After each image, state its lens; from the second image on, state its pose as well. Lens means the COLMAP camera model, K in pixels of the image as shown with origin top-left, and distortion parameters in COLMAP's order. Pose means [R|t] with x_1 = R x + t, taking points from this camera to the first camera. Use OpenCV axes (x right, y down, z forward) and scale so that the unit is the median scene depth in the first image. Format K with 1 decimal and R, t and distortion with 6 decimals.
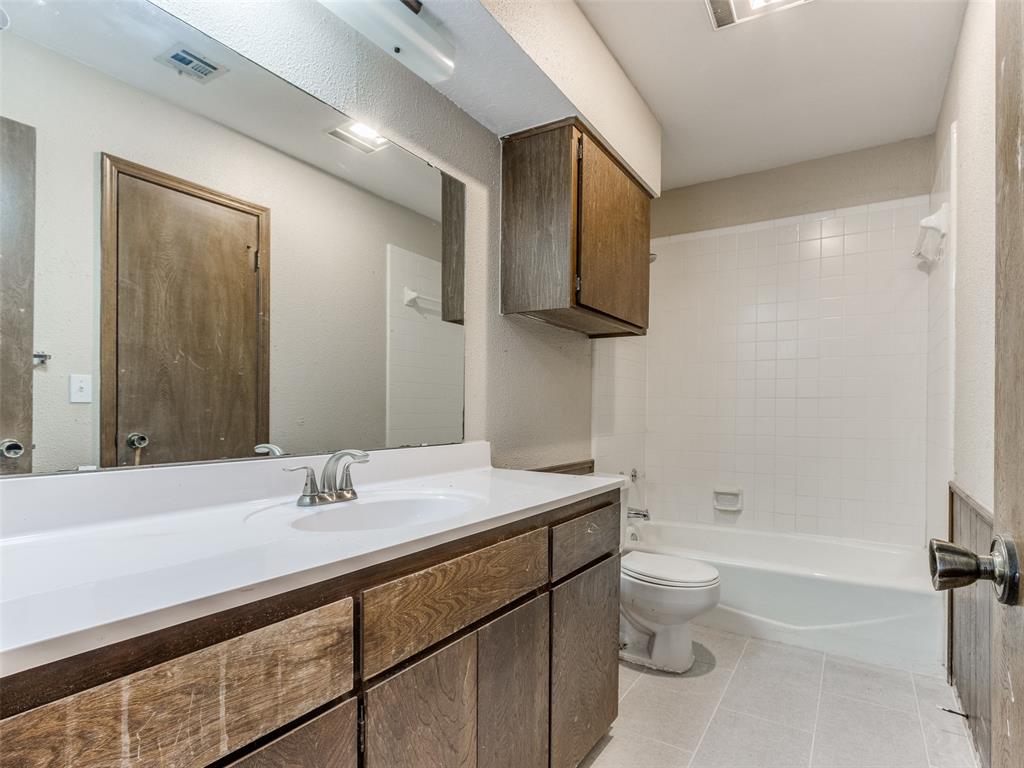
lens RADIAL K [[545.6, 0, 544.6], [0, 545.6, 411.3], [0, 0, 1]] dist [0.004968, -0.000283]
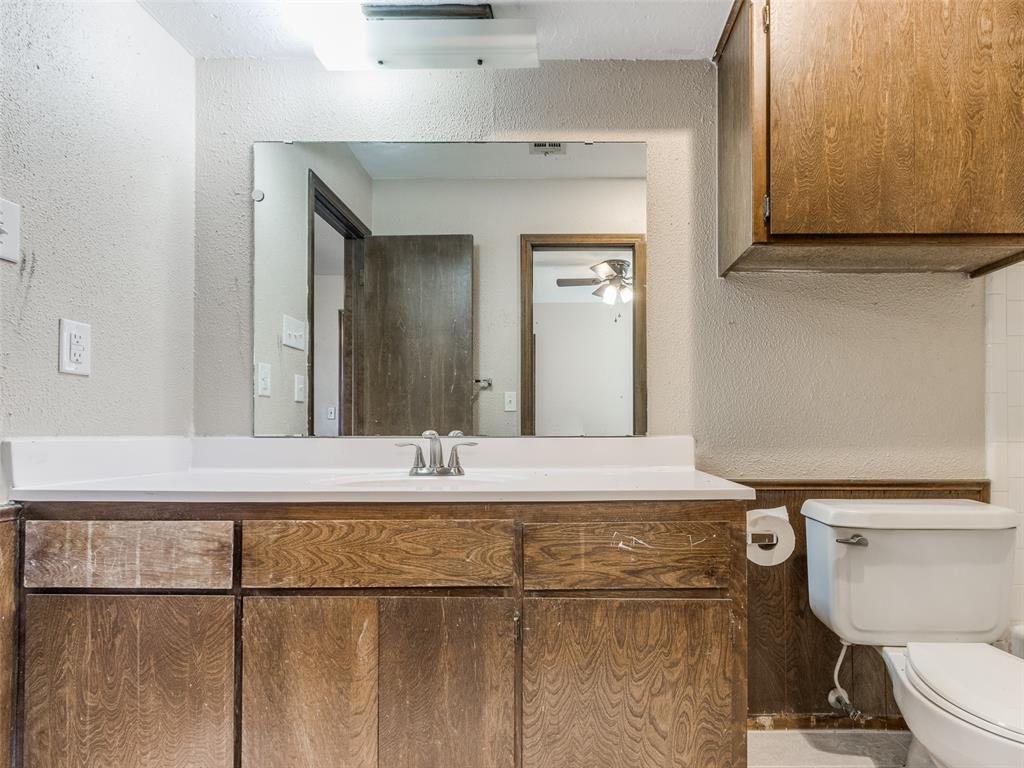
lens RADIAL K [[545.6, 0, 556.6], [0, 545.6, 426.3], [0, 0, 1]] dist [0.004968, -0.000283]
pose [[0.501406, -0.016108, -0.865062, 1.182960], [0.004222, 0.999860, -0.016170, 0.122051], [0.865202, 0.004455, 0.501404, 0.968003]]
